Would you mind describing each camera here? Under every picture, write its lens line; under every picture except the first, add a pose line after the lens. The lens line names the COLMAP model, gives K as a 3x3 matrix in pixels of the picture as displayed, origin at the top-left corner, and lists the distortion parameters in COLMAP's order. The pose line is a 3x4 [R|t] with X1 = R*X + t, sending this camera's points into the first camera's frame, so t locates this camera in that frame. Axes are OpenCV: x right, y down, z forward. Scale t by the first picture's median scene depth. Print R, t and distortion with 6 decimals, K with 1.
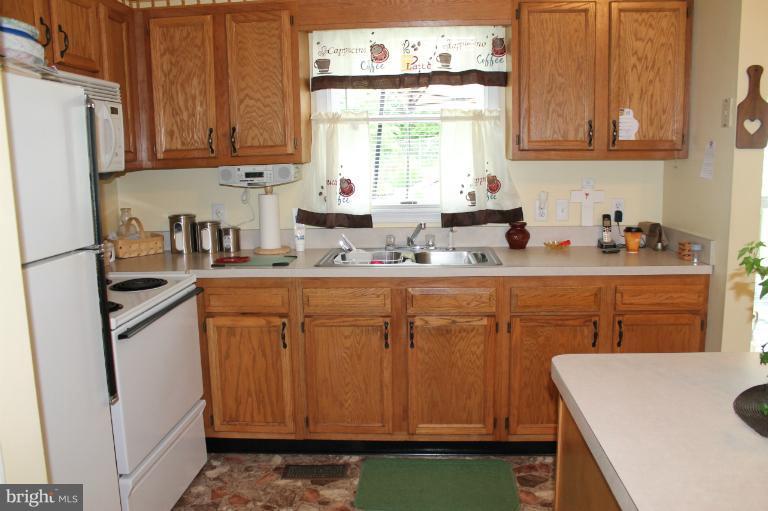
lens RADIAL K [[644.9, 0, 384.0], [0, 644.9, 255.5], [0, 0, 1]] dist [-0.170114, 0.147112]
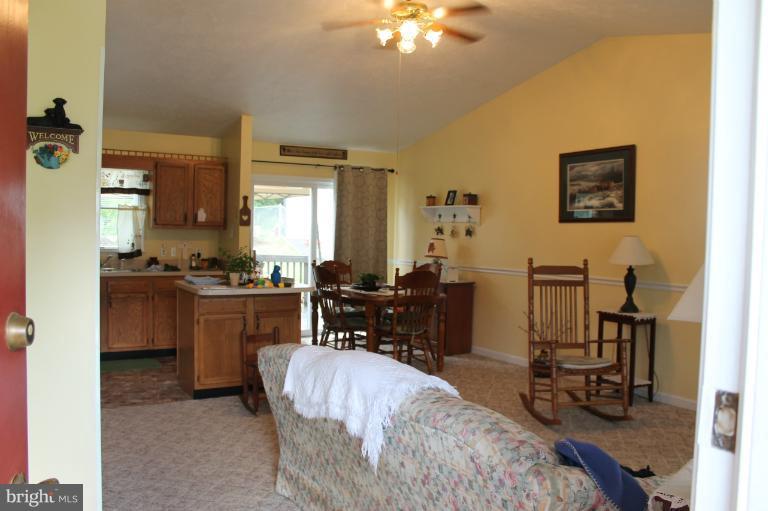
lens RADIAL K [[644.9, 0, 384.0], [0, 644.9, 255.5], [0, 0, 1]] dist [-0.170114, 0.147112]
pose [[0.822906, 0.018526, 0.567876, -0.393059], [0.053424, 0.992517, -0.109796, 0.236096], [-0.565660, 0.120690, 0.815759, -1.288667]]
